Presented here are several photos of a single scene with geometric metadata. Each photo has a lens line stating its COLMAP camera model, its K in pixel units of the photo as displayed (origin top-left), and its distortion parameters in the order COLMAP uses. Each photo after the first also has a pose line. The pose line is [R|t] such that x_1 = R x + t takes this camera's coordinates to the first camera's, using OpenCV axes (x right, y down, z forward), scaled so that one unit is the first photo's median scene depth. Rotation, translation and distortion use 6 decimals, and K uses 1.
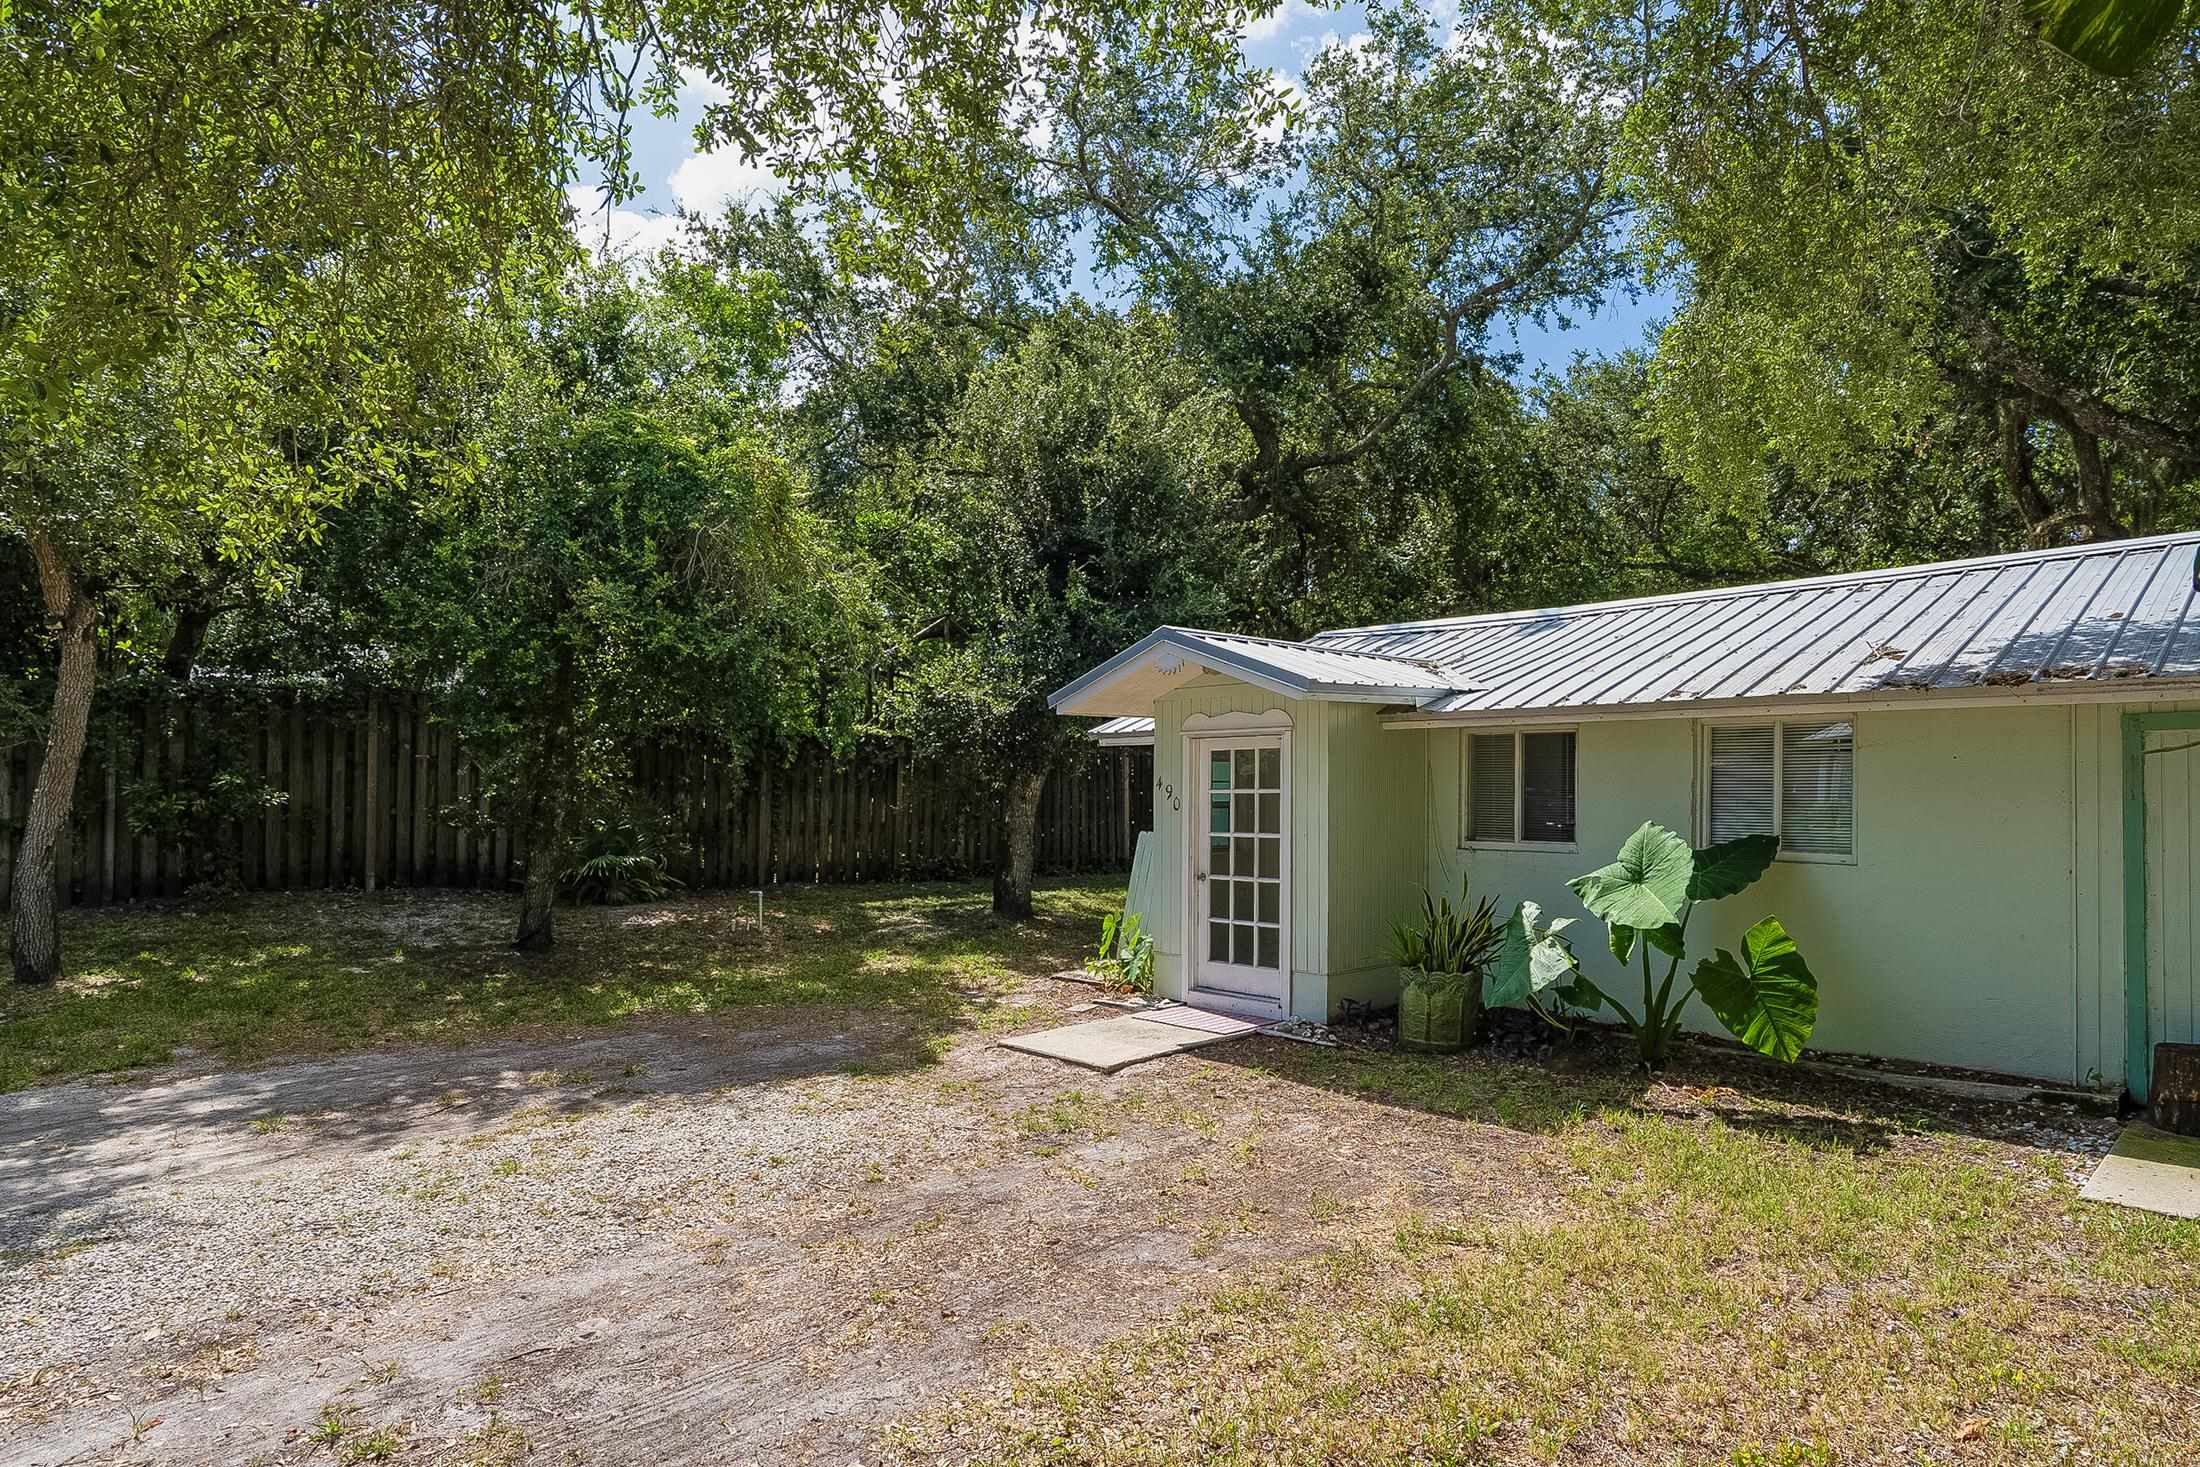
lens RADIAL K [[1087.2, 0, 1091.8], [0, 1087.2, 776.7], [0, 0, 1]] dist [-0.002104, -0.000603]
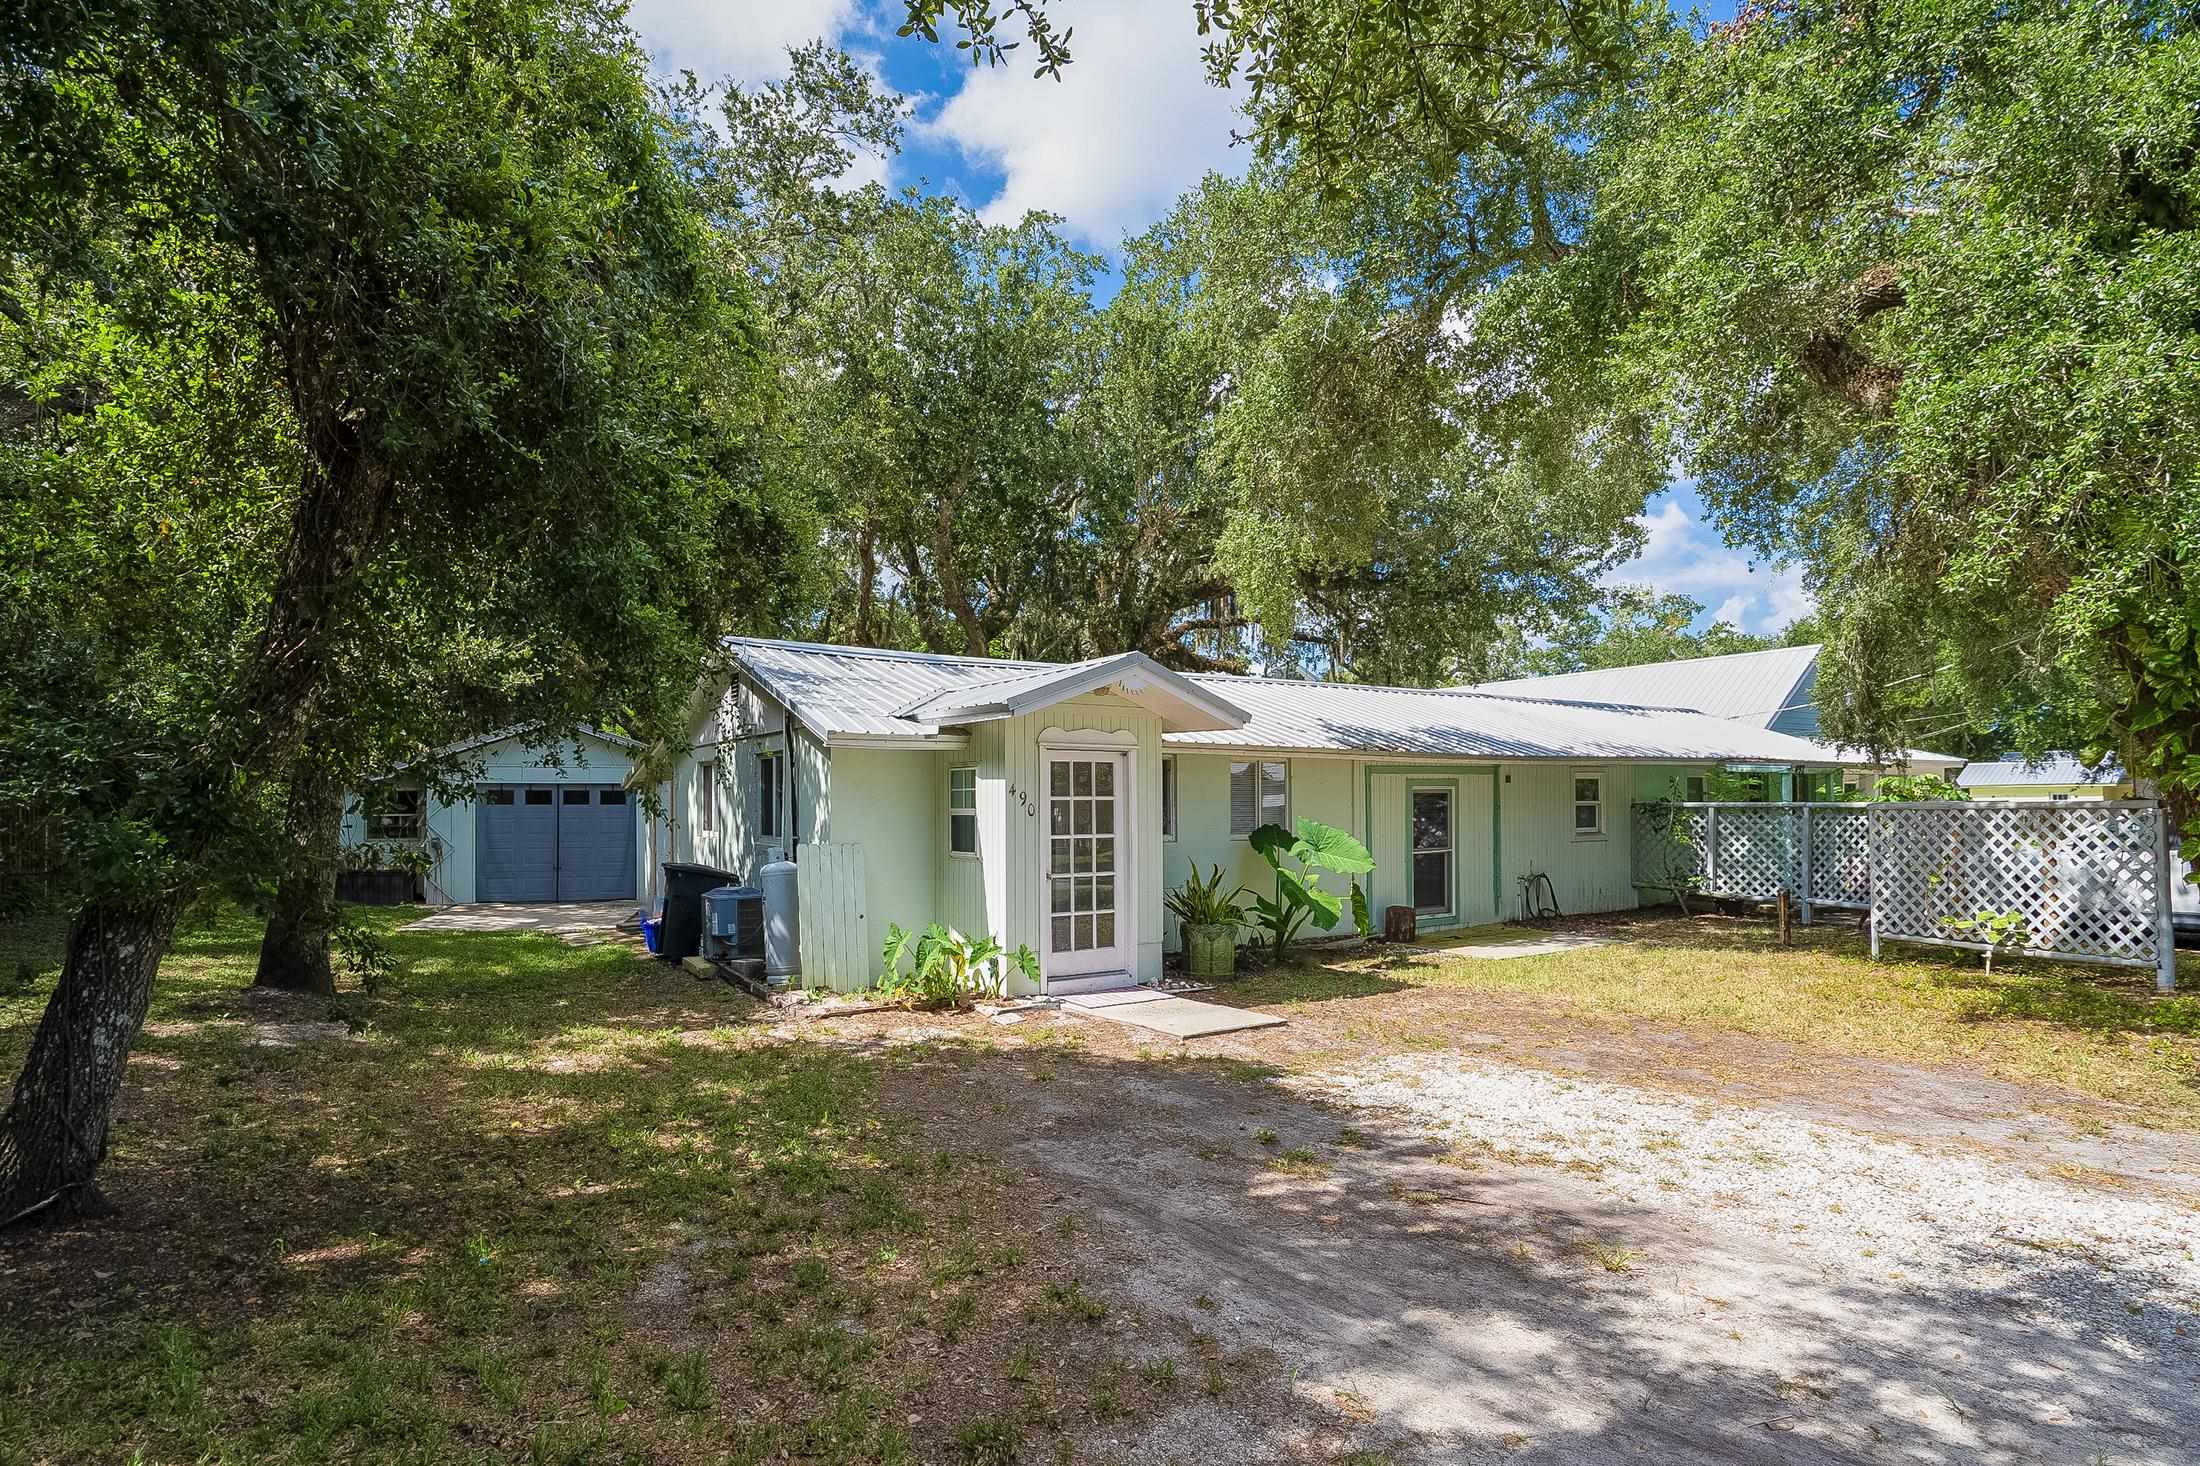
lens RADIAL K [[1031.0, 0, 1098.1], [0, 1031.0, 799.2], [0, 0, 1]] dist [-0.000178, -0.000134]
pose [[0.263848, 0.003688, 0.964557, -1.074642], [-0.012196, 0.999926, -0.000487, 0.017380], [-0.964487, -0.011636, 0.263873, 0.825030]]
